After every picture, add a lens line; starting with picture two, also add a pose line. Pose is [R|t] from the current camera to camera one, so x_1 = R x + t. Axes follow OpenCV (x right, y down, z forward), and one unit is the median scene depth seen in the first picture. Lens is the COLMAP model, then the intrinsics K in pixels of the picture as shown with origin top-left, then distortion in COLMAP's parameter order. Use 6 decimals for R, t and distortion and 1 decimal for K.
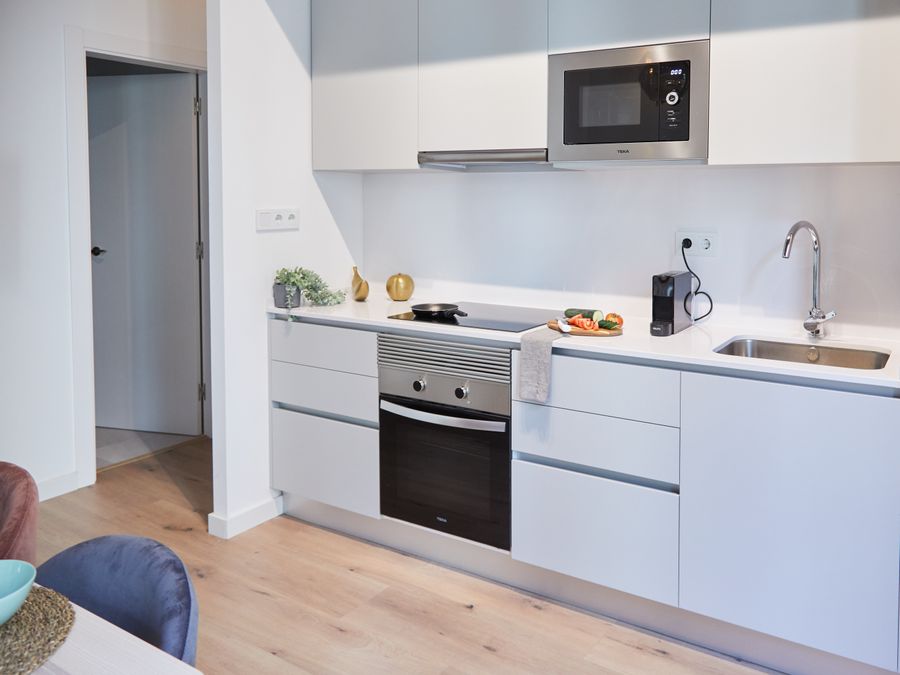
lens RADIAL K [[745.2, 0, 520.5], [0, 745.2, 229.5], [0, 0, 1]] dist [0.003973, 0.002043]
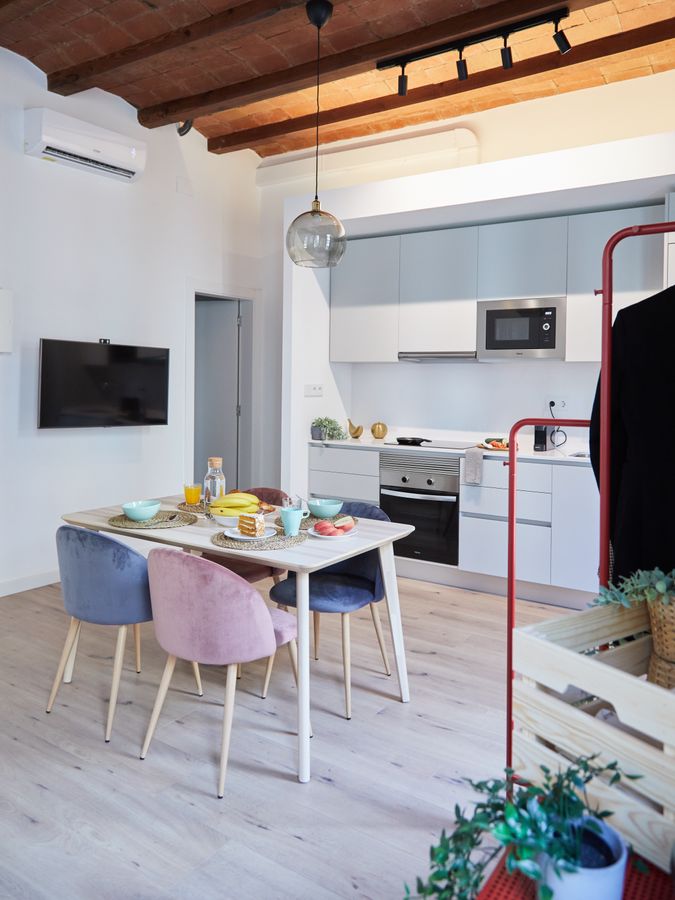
lens RADIAL K [[698.6, 0, 338.5], [0, 698.6, 389.8], [0, 0, 1]] dist [0.001614, 0.000521]
pose [[0.998704, 0.008292, -0.050222, -0.213113], [-0.009904, 0.999441, -0.031930, 0.044110], [0.049929, 0.032386, 0.998228, -0.729496]]
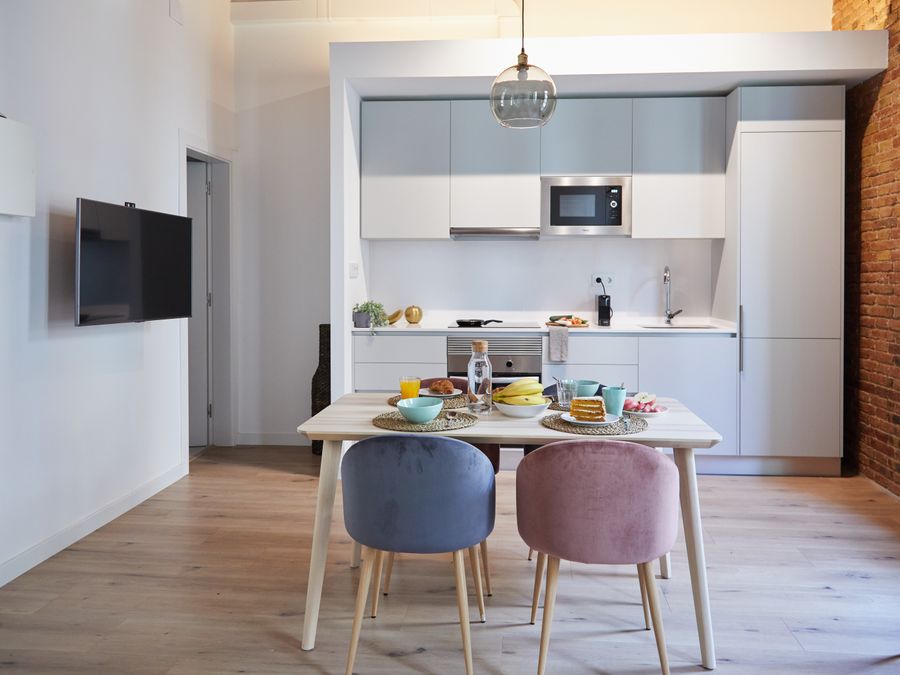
lens RADIAL K [[754.4, 0, 452.5], [0, 754.4, 280.4], [0, 0, 1]] dist [0.008975, 0.001219]
pose [[0.897430, -0.009328, 0.441057, -0.946166], [0.024466, 0.999290, -0.028648, 0.064804], [-0.440477, 0.036501, 0.897022, -0.533948]]
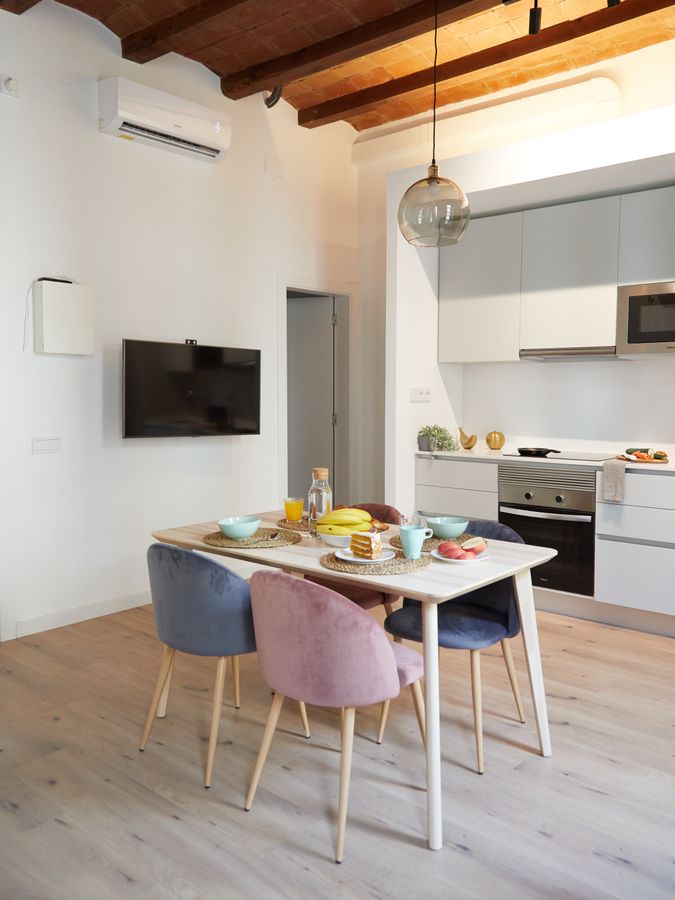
lens RADIAL K [[748.7, 0, 342.0], [0, 748.7, 437.0], [0, 0, 1]] dist [0.048242, -0.011667]
pose [[0.986084, 0.007309, -0.166086, -0.261733], [-0.004671, 0.999857, 0.016265, 0.057805], [0.166181, -0.015263, 0.985977, -0.647298]]
